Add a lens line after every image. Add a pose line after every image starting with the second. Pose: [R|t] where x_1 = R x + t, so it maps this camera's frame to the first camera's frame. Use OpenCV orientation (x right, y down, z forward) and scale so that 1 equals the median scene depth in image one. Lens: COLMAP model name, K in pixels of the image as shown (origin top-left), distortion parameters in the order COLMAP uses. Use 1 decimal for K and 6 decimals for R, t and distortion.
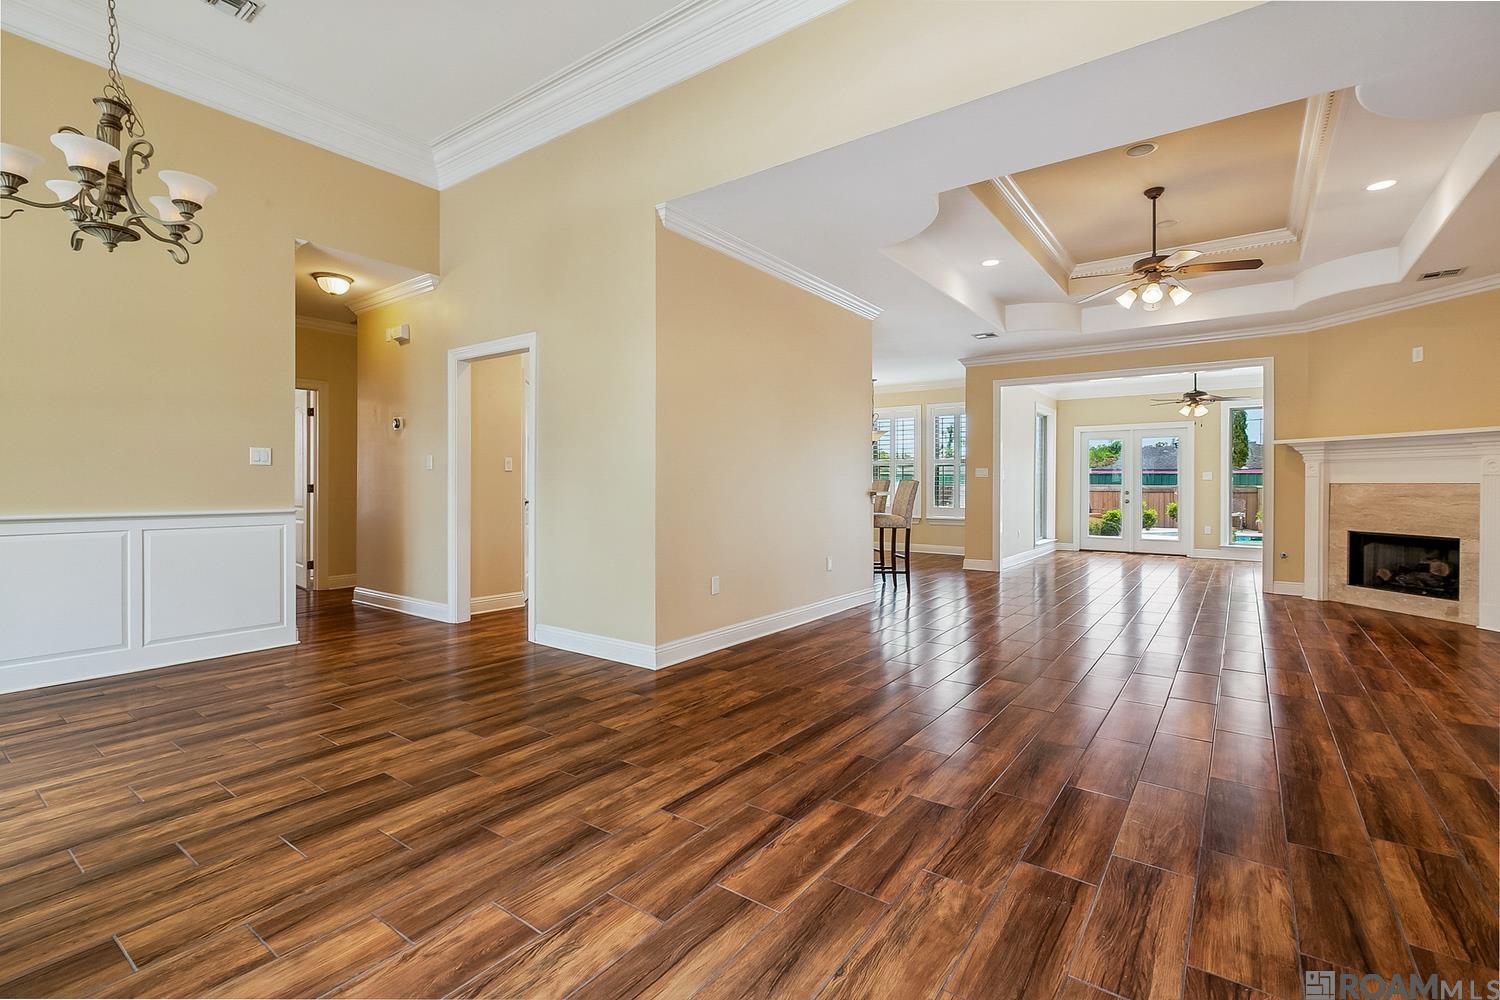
lens RADIAL K [[689.1, 0, 746.2], [0, 689.1, 487.9], [0, 0, 1]] dist [0.003805, 0.000715]
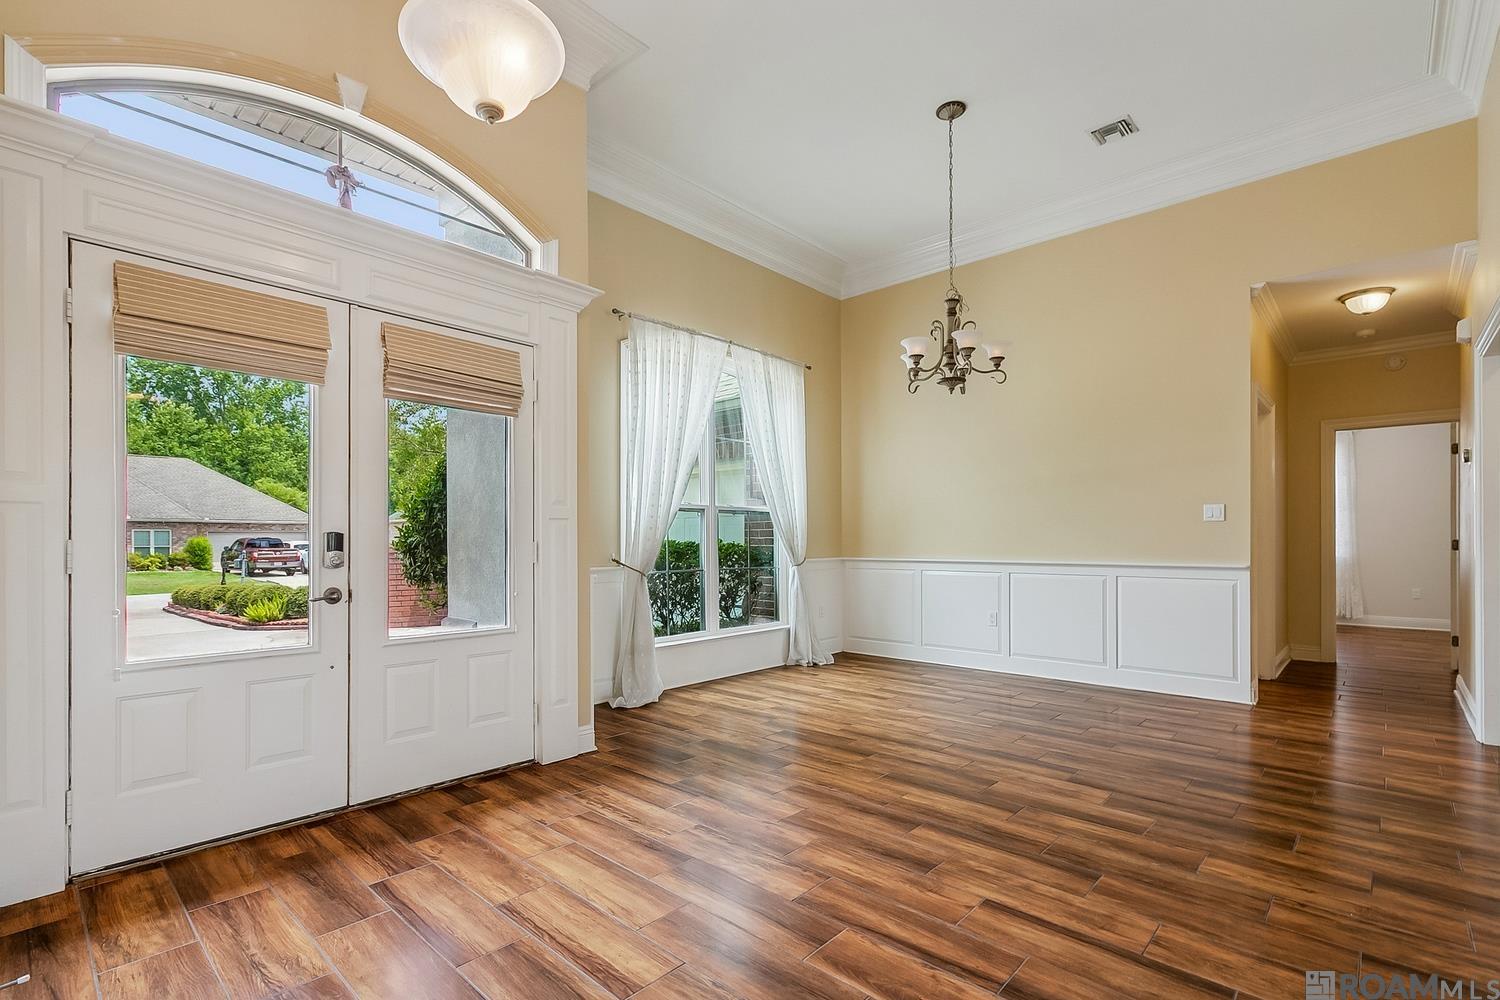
lens RADIAL K [[689.1, 0, 709.5], [0, 689.1, 541.8], [0, 0, 1]] dist [0.003805, 0.000715]
pose [[-0.155631, 0.000355, -0.987815, 0.753626], [-0.001597, 0.999999, 0.000611, -0.001607], [0.987814, 0.001673, -0.155631, 0.714247]]
